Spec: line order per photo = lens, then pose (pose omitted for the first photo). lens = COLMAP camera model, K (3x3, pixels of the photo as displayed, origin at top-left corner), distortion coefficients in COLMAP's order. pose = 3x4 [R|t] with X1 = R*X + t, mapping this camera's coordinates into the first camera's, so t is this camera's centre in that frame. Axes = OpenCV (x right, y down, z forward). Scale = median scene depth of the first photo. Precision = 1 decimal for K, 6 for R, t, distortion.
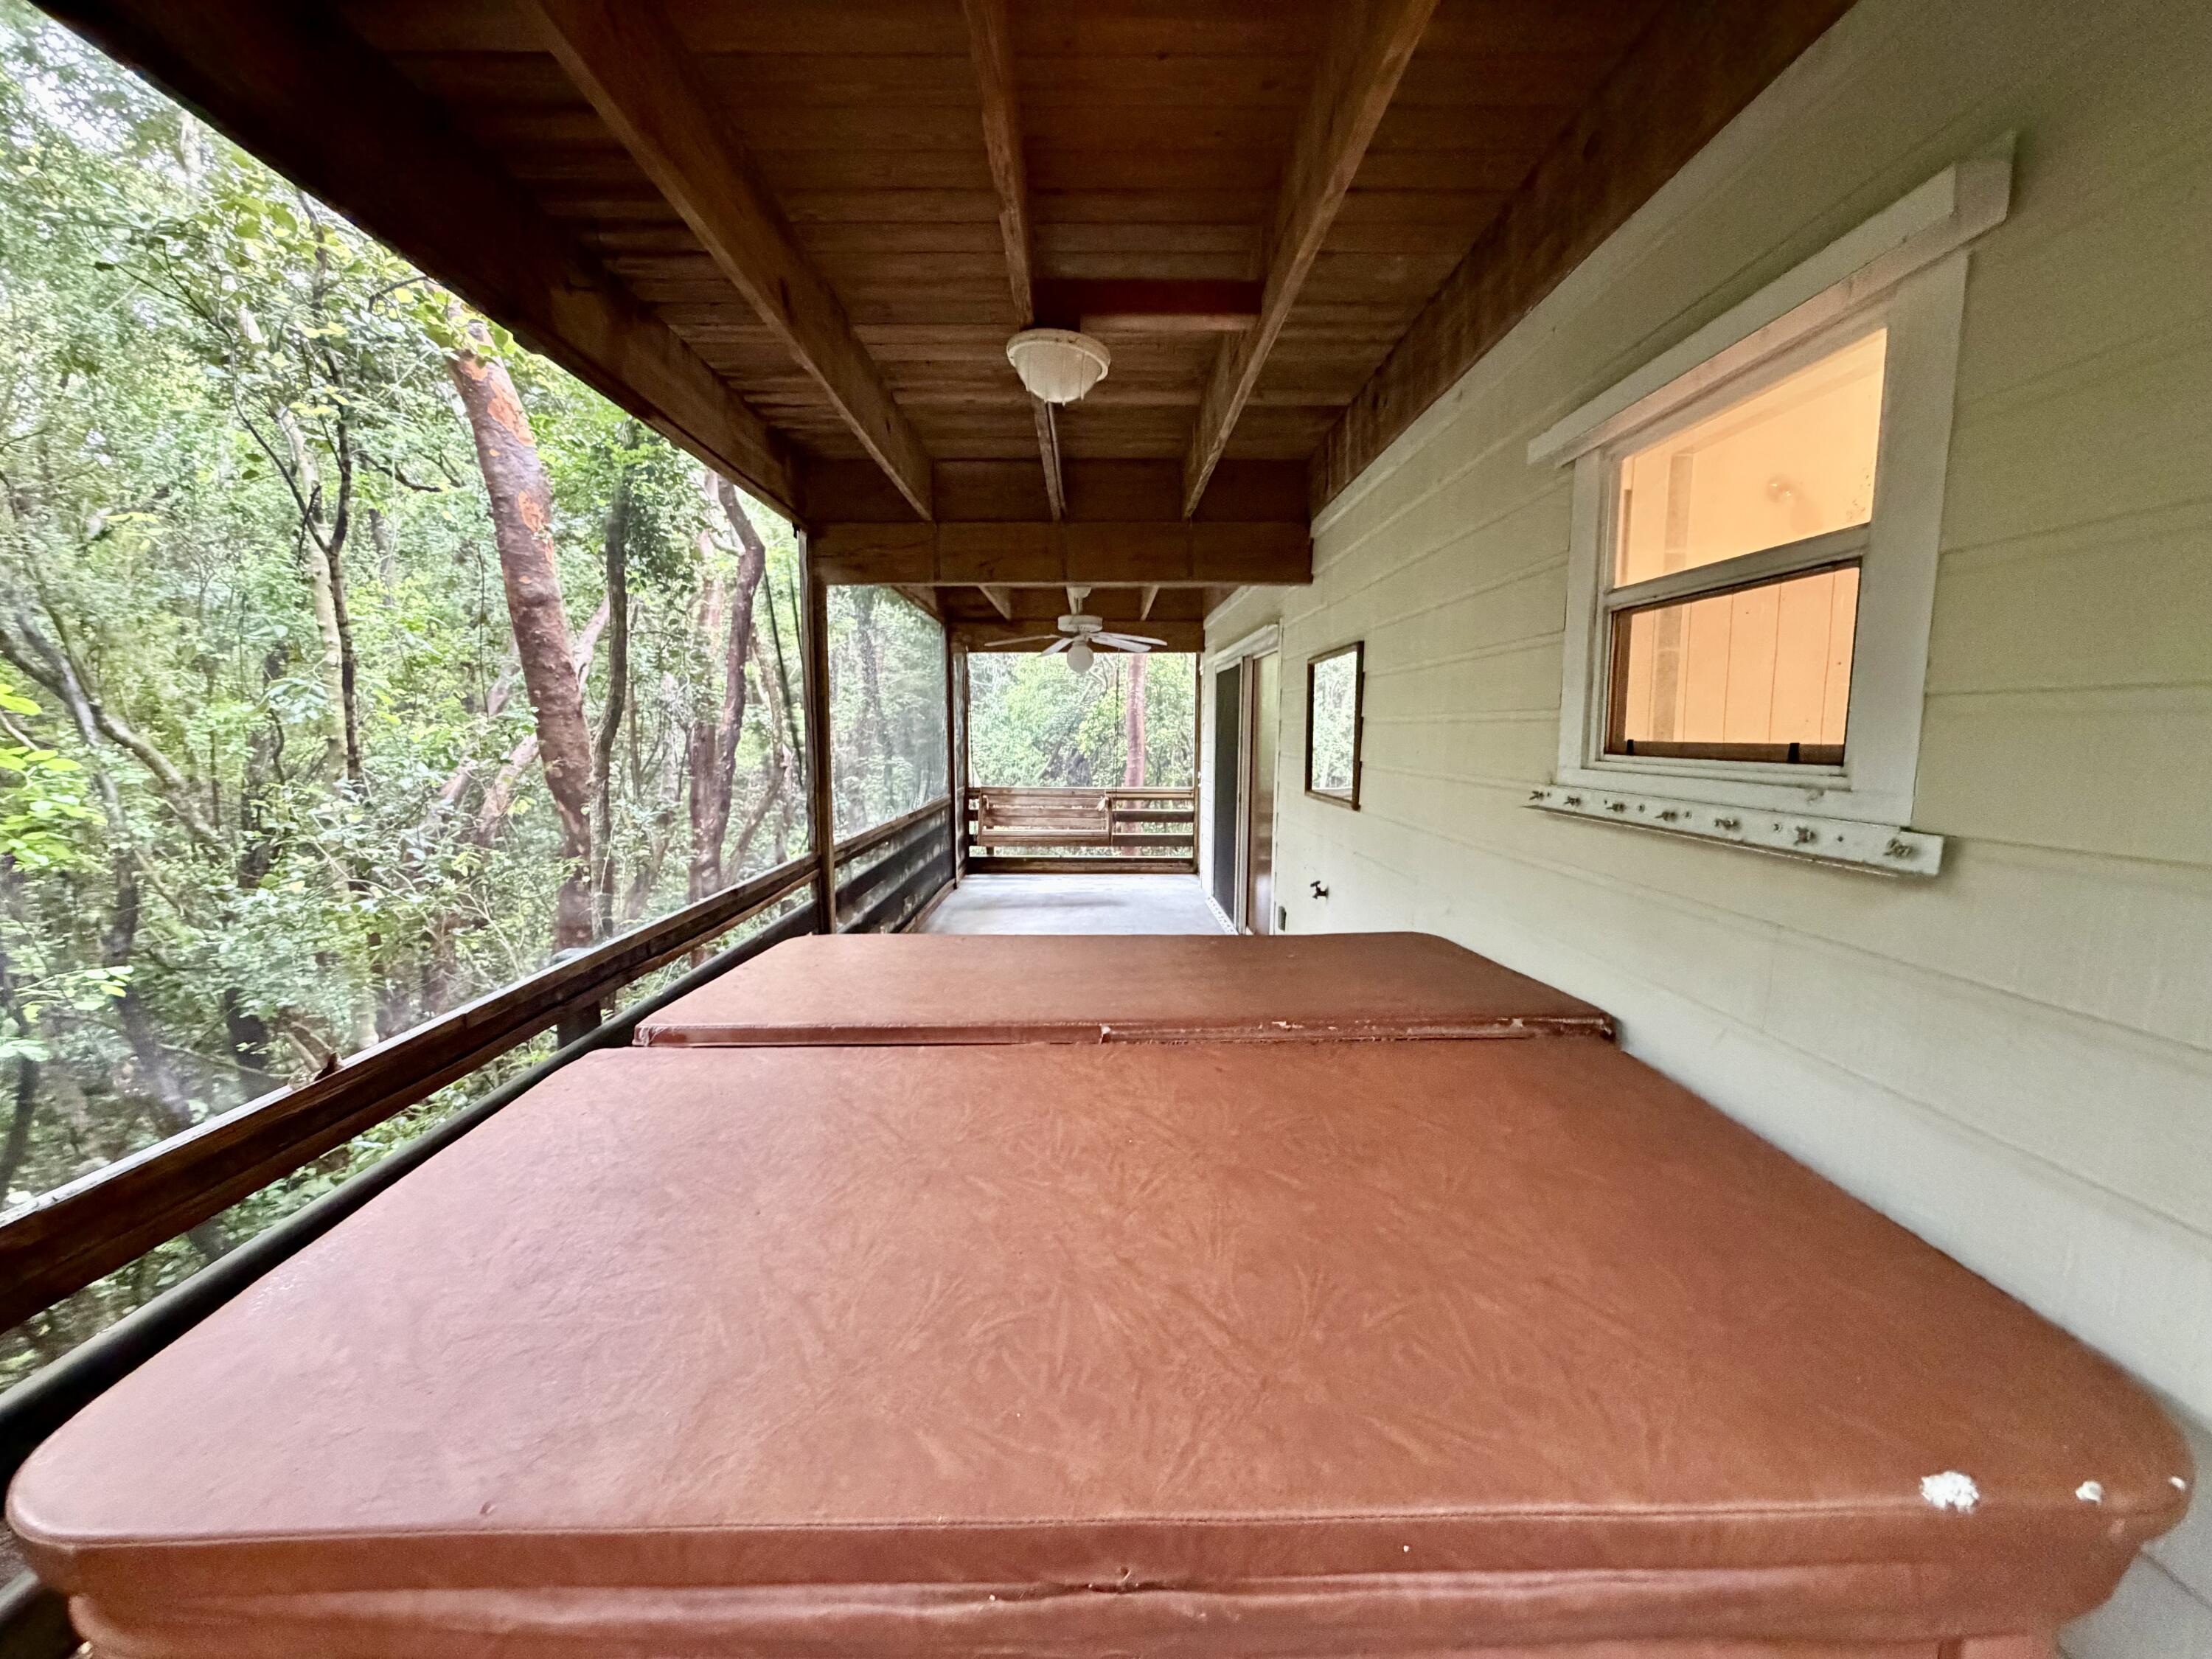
lens RADIAL K [[877.8, 0, 1100.6], [0, 877.8, 829.9], [0, 0, 1]] dist [0.000408, -0.000412]
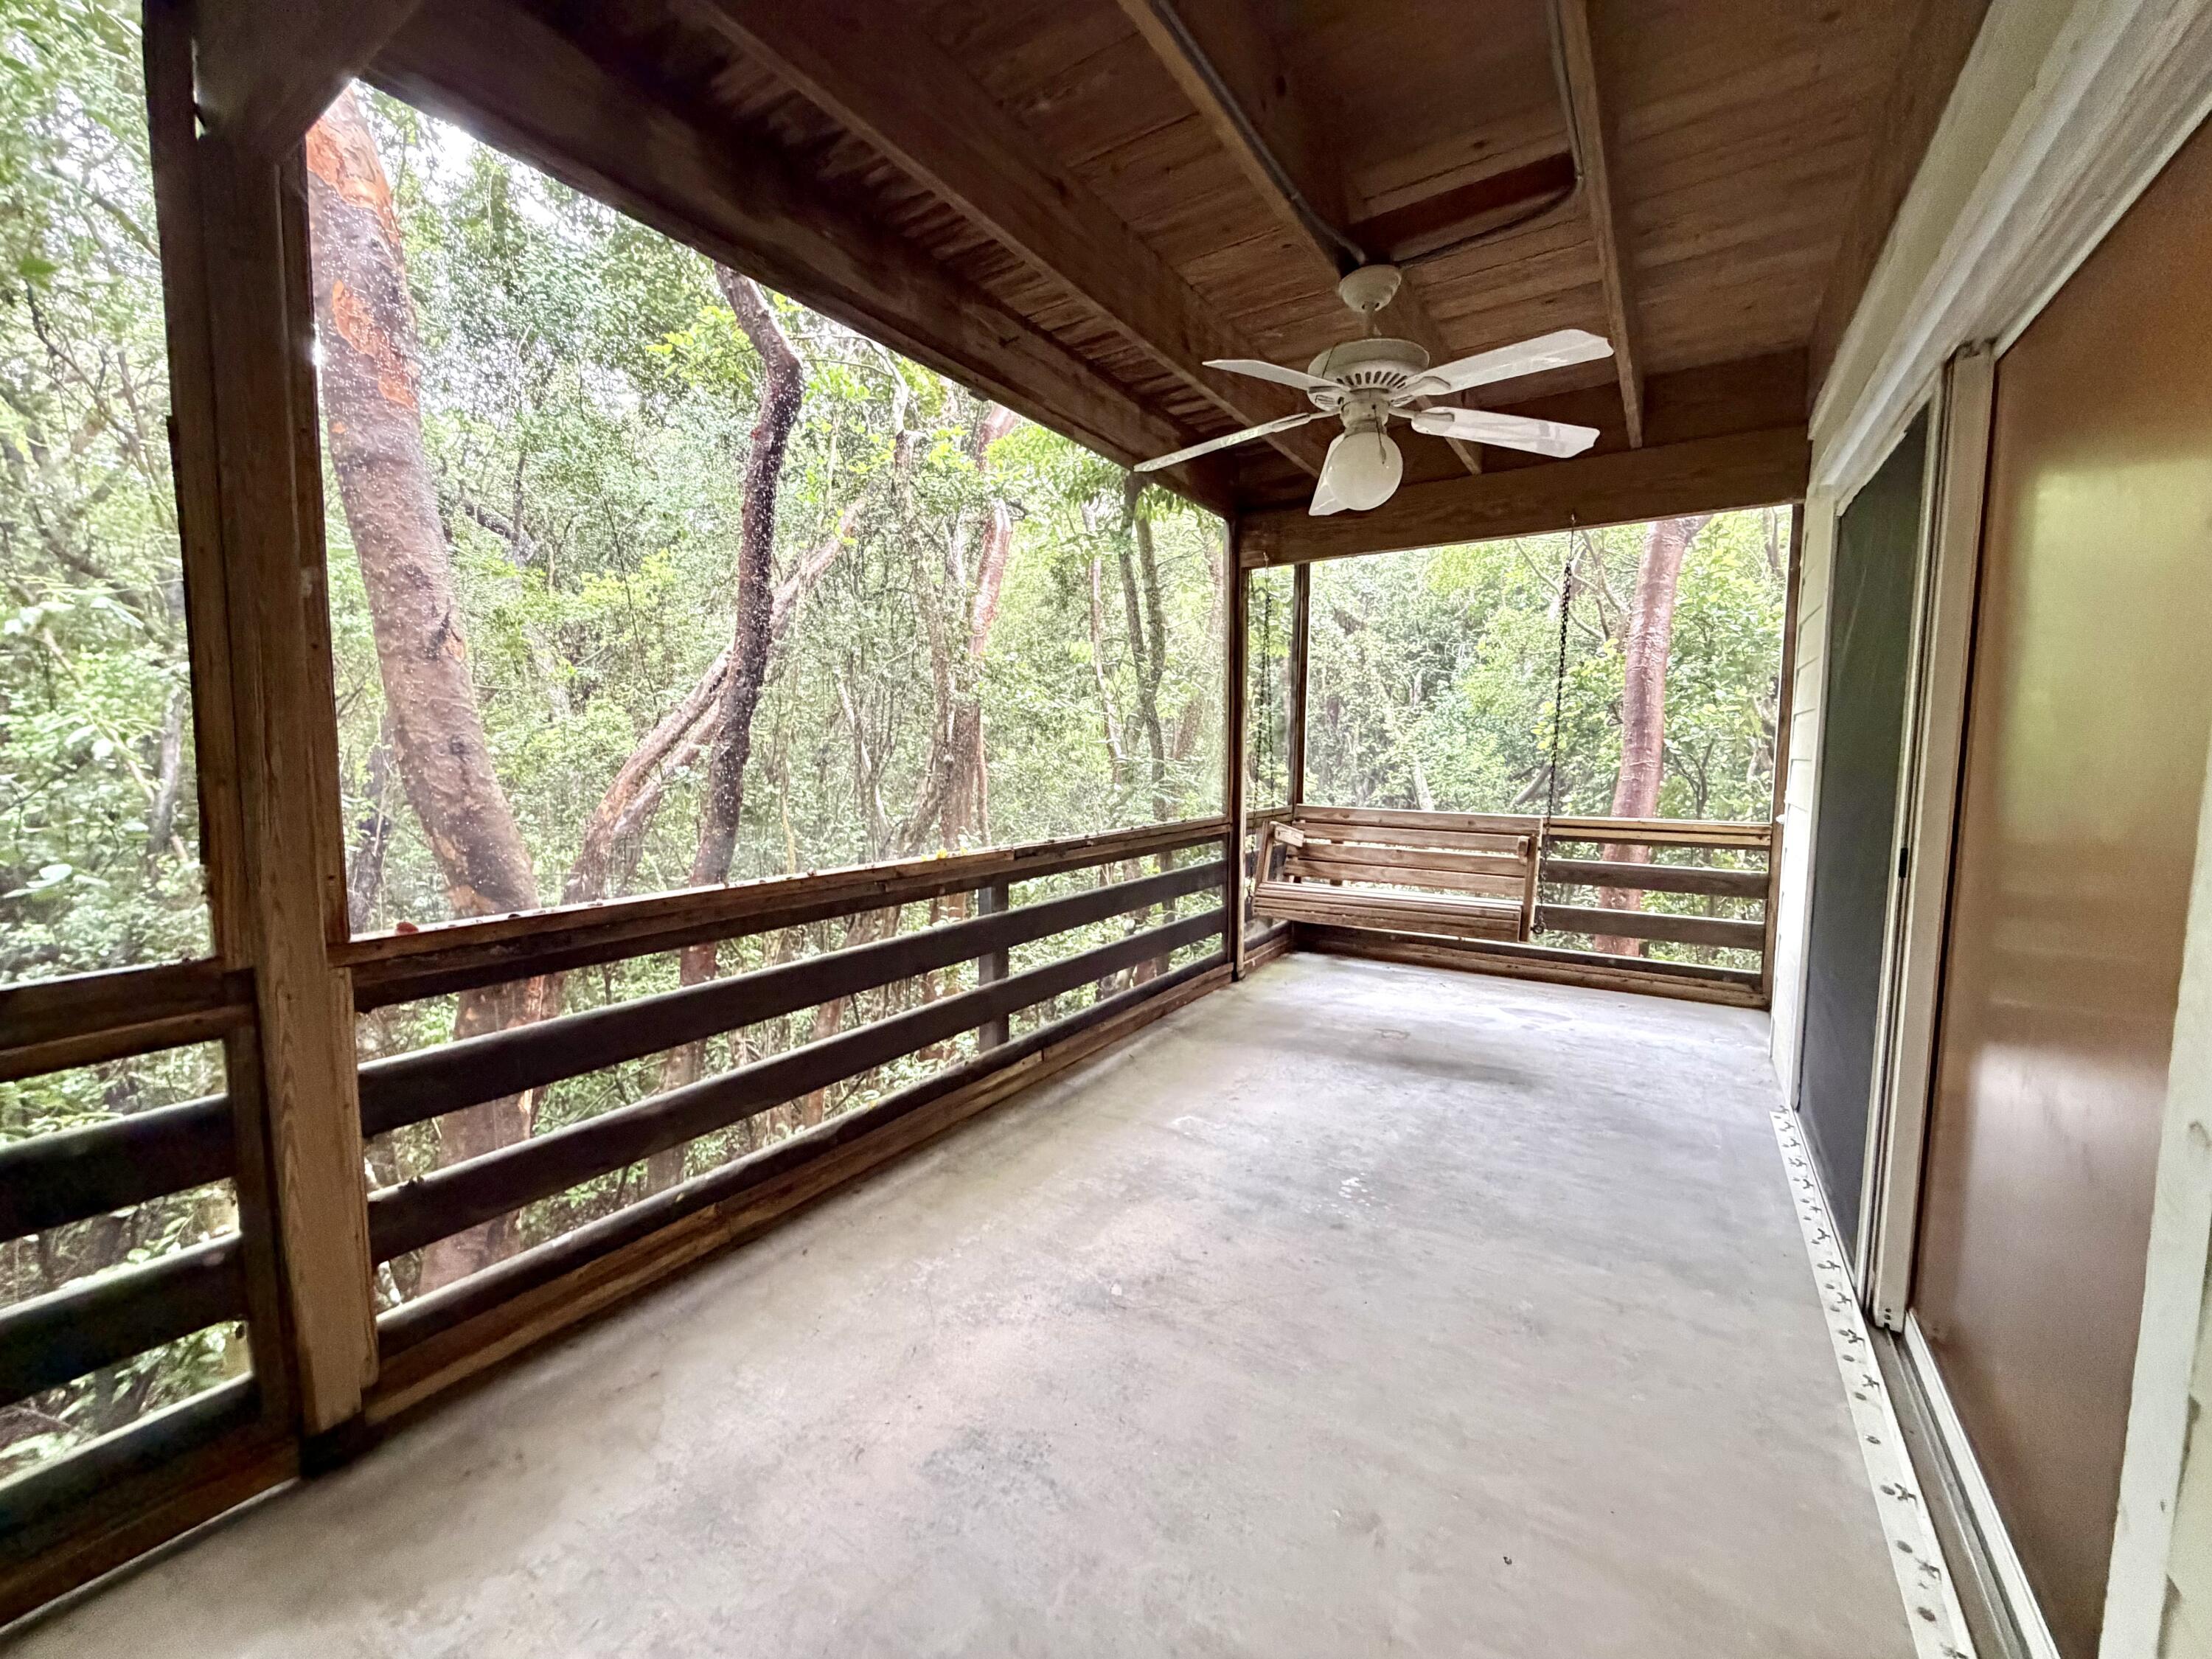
lens RADIAL K [[877.8, 0, 1100.1], [0, 877.8, 832.8], [0, 0, 1]] dist [0.000408, -0.000412]
pose [[0.833355, 0.049228, -0.550542, 0.280954], [-0.061758, 0.998082, -0.004237, -0.084567], [0.549277, 0.037532, 0.834797, 1.813320]]
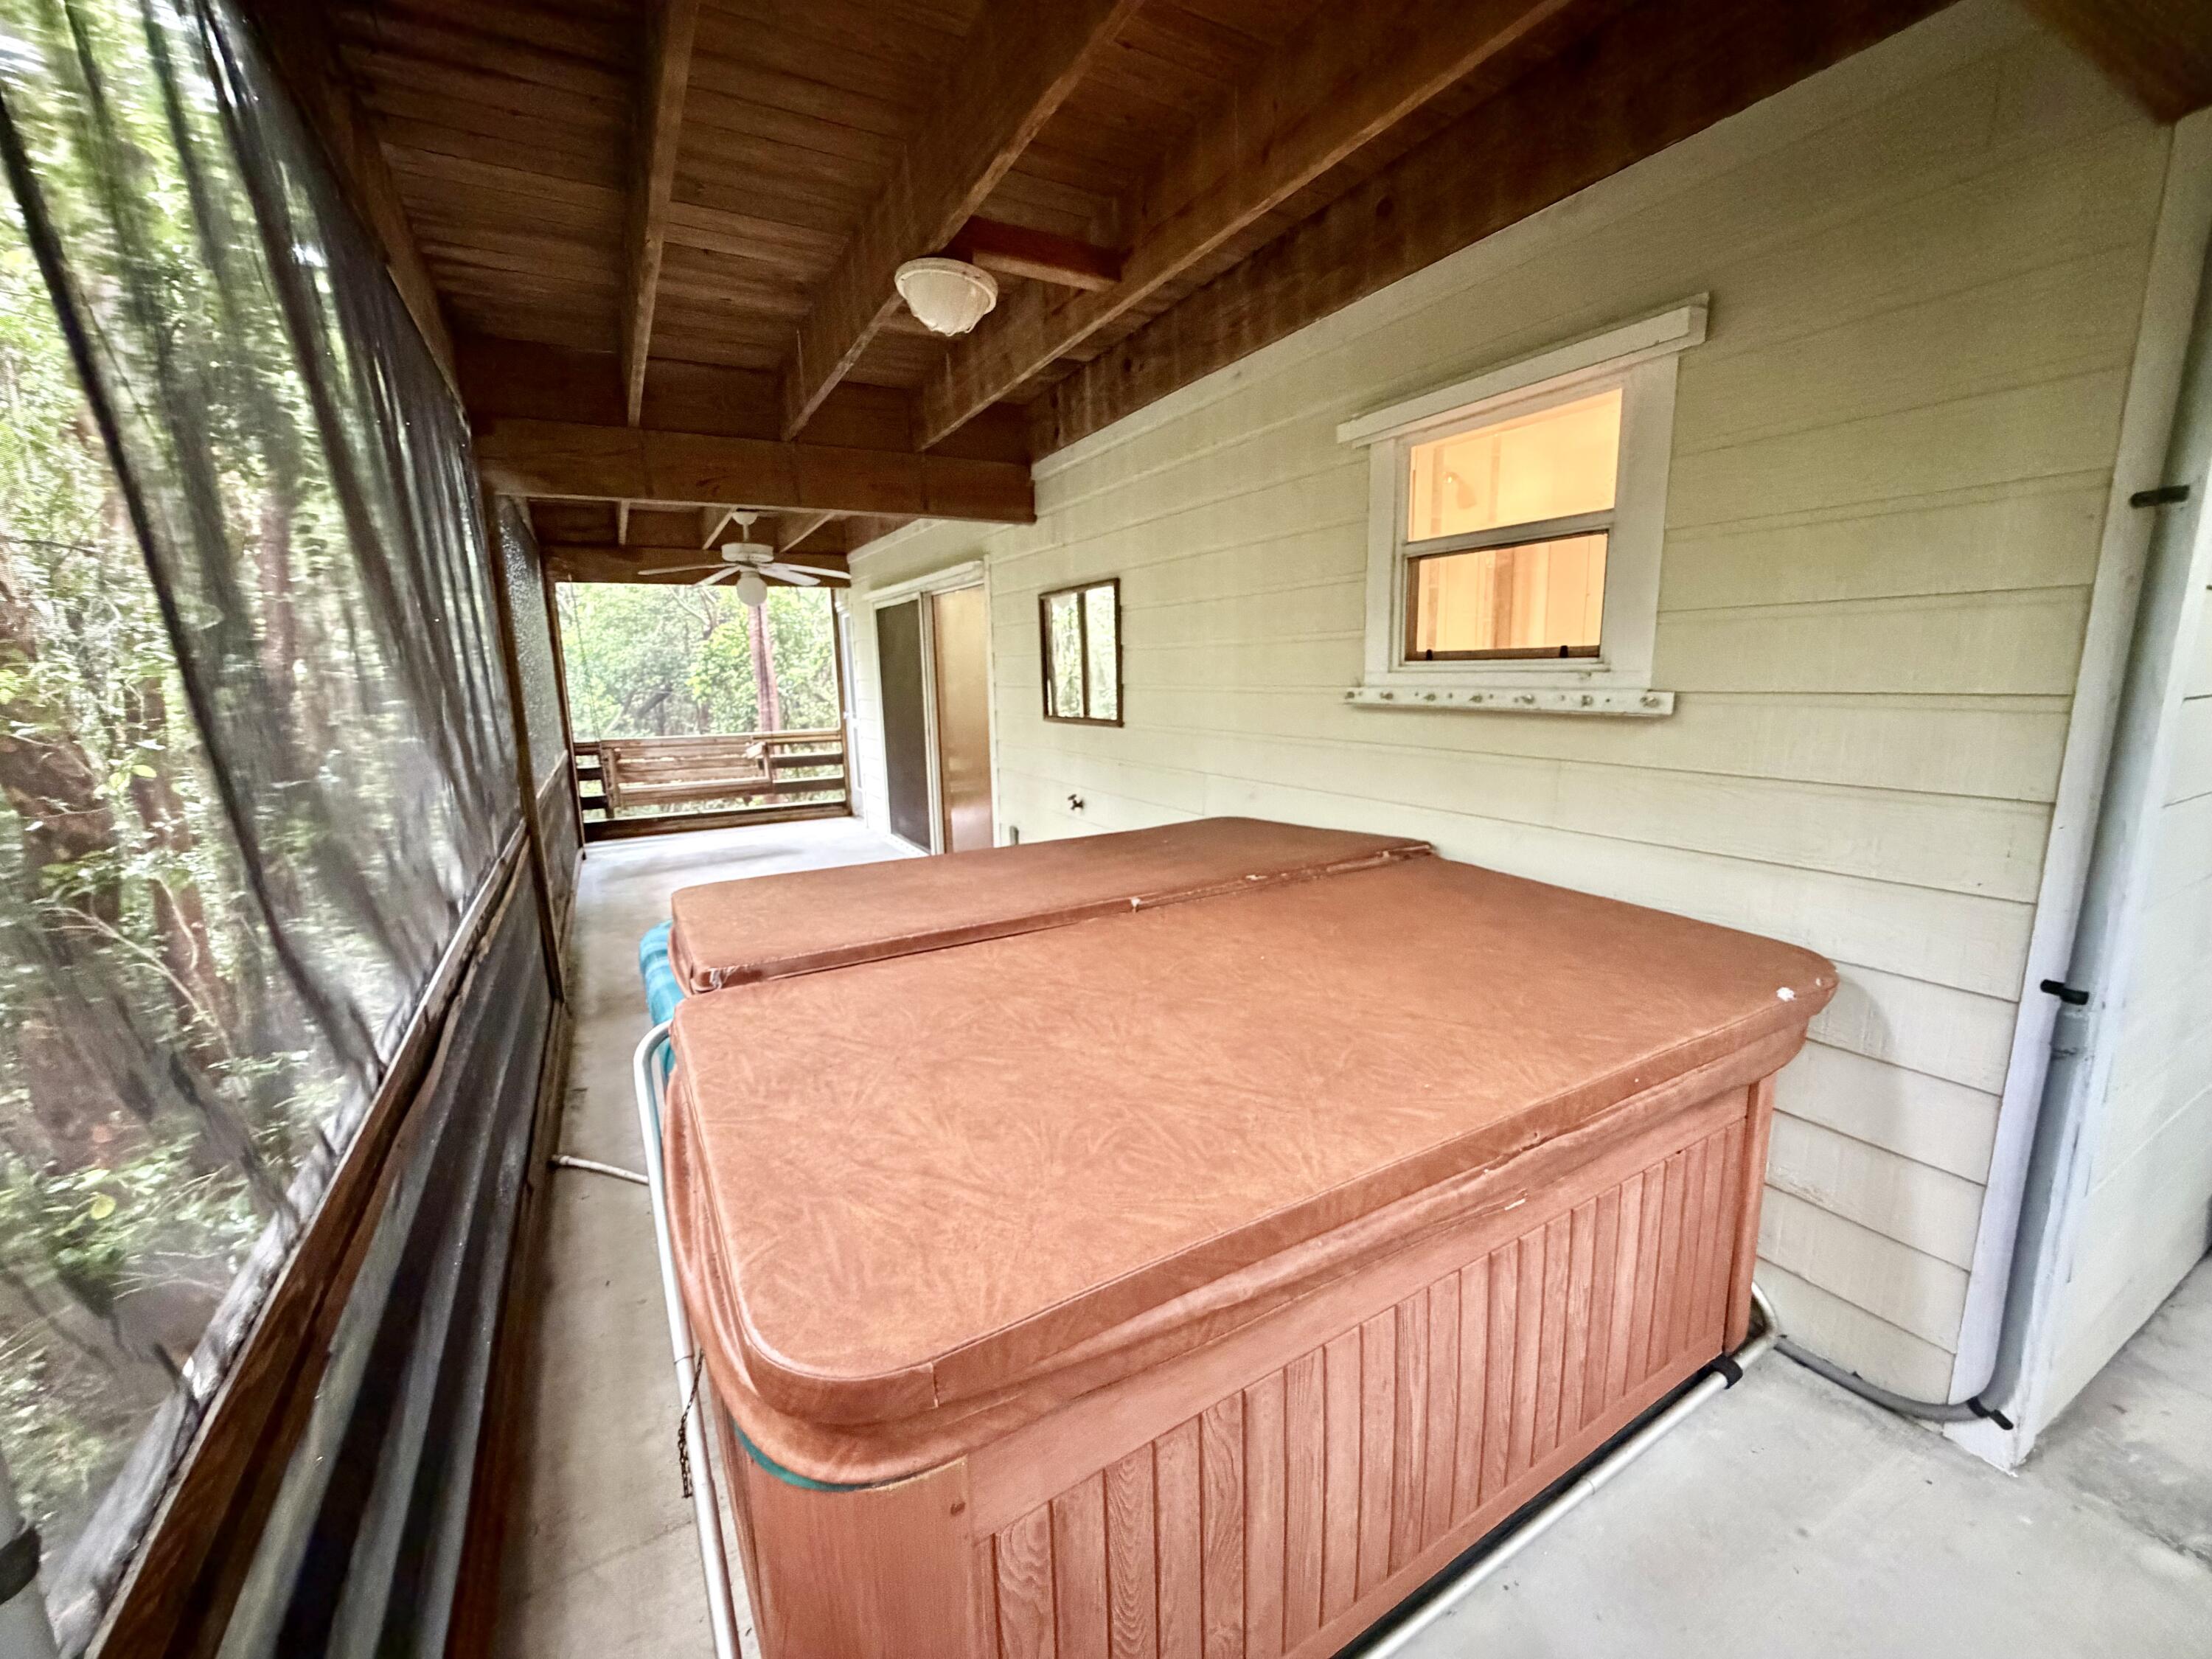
lens RADIAL K [[877.8, 0, 1098.7], [0, 877.8, 833.9], [0, 0, 1]] dist [0.000408, -0.000412]
pose [[0.878191, -0.109972, 0.465495, -0.464770], [0.078036, 0.993112, 0.087400, 0.023151], [-0.471901, -0.040429, 0.880724, -0.016197]]
